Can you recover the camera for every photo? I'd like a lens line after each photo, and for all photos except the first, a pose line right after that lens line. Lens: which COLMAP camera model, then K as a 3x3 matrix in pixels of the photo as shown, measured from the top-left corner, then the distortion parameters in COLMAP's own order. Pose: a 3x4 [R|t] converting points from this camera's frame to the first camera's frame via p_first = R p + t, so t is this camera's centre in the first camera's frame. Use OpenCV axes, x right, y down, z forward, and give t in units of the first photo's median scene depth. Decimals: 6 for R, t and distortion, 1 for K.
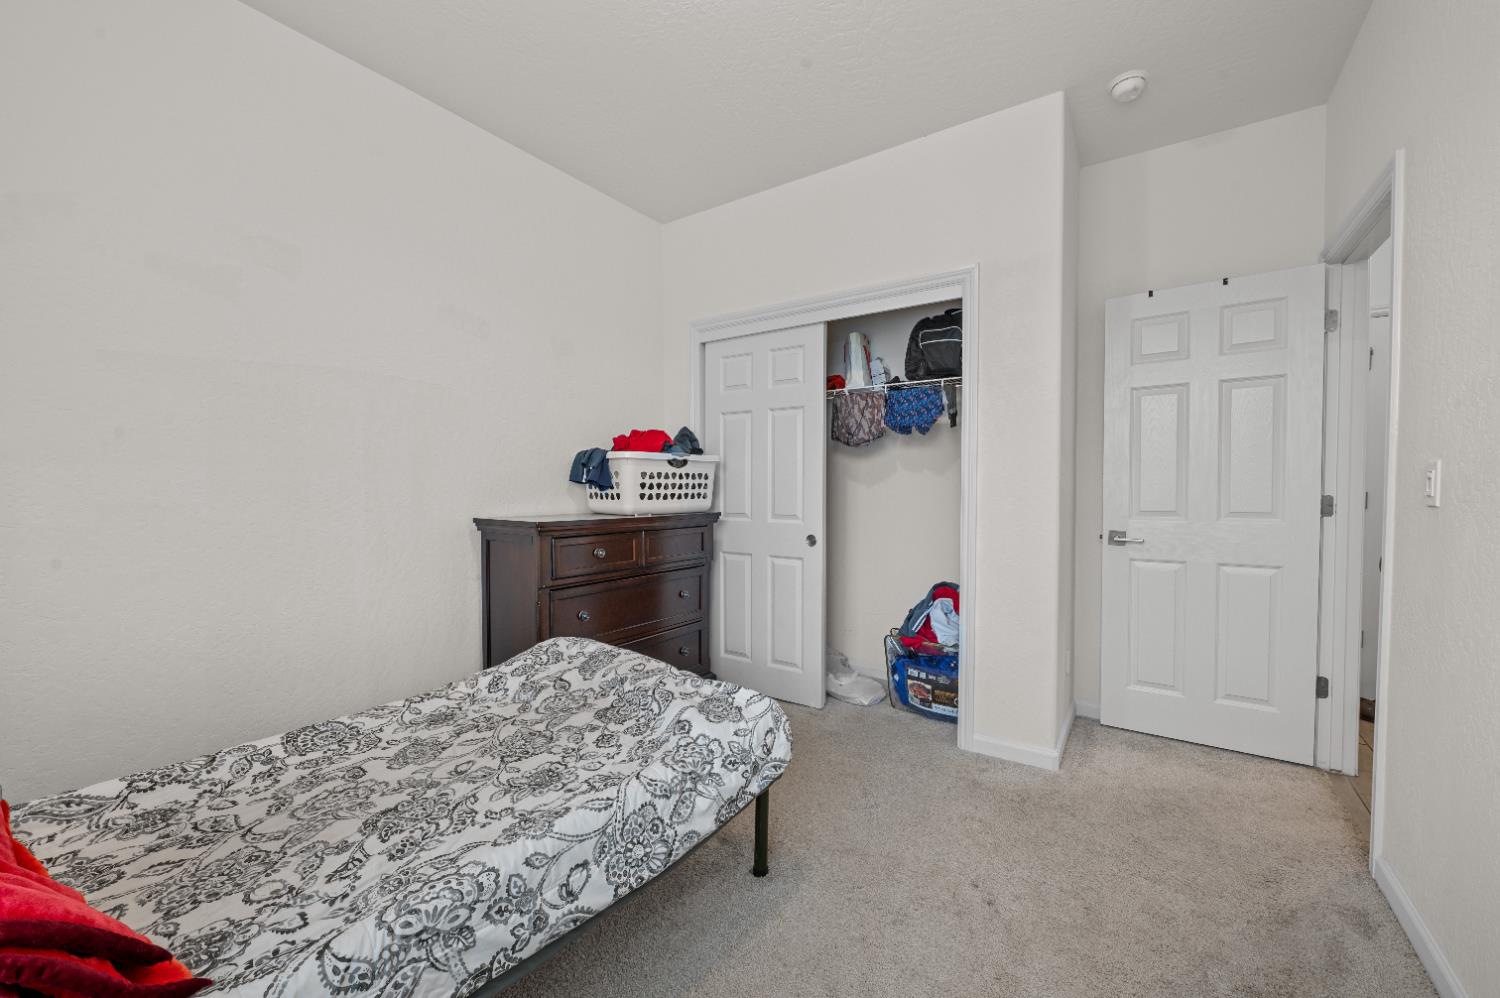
lens RADIAL K [[594.7, 0, 756.4], [0, 594.7, 505.2], [0, 0, 1]] dist [-0.007354, 0.000226]
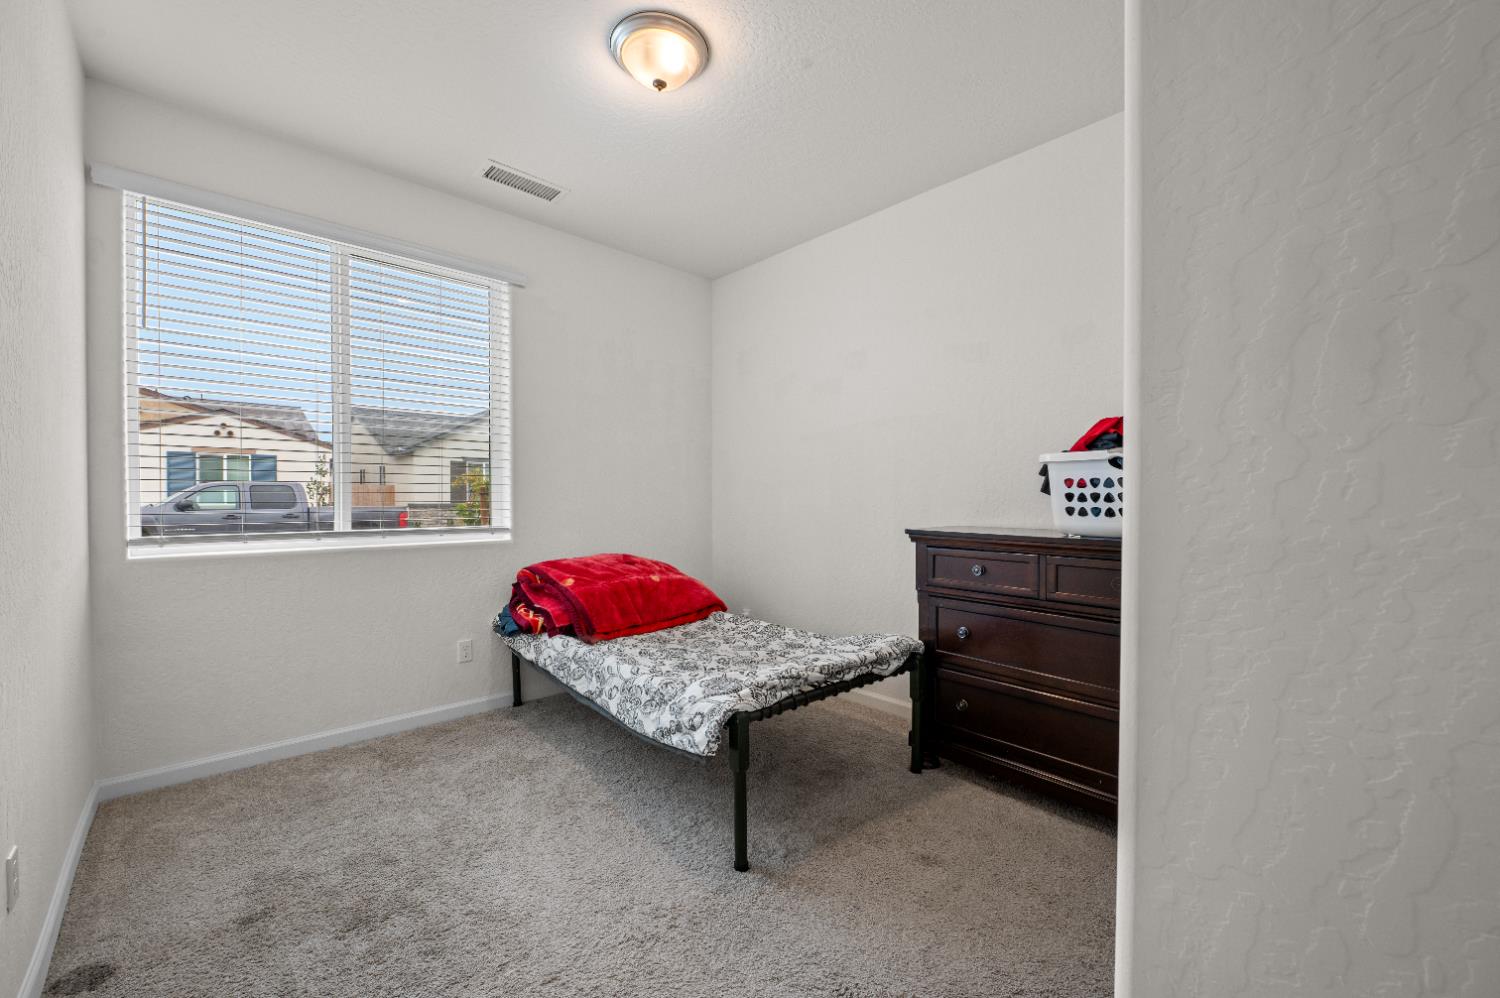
lens RADIAL K [[605.1, 0, 748.9], [0, 605.1, 505.4], [0, 0, 1]] dist [0.015811, 0.000022]
pose [[-0.235400, 0.014662, -0.971788, 0.649792], [-0.032276, 0.999217, 0.022894, -0.026418], [0.971363, 0.036754, -0.234742, 0.783605]]
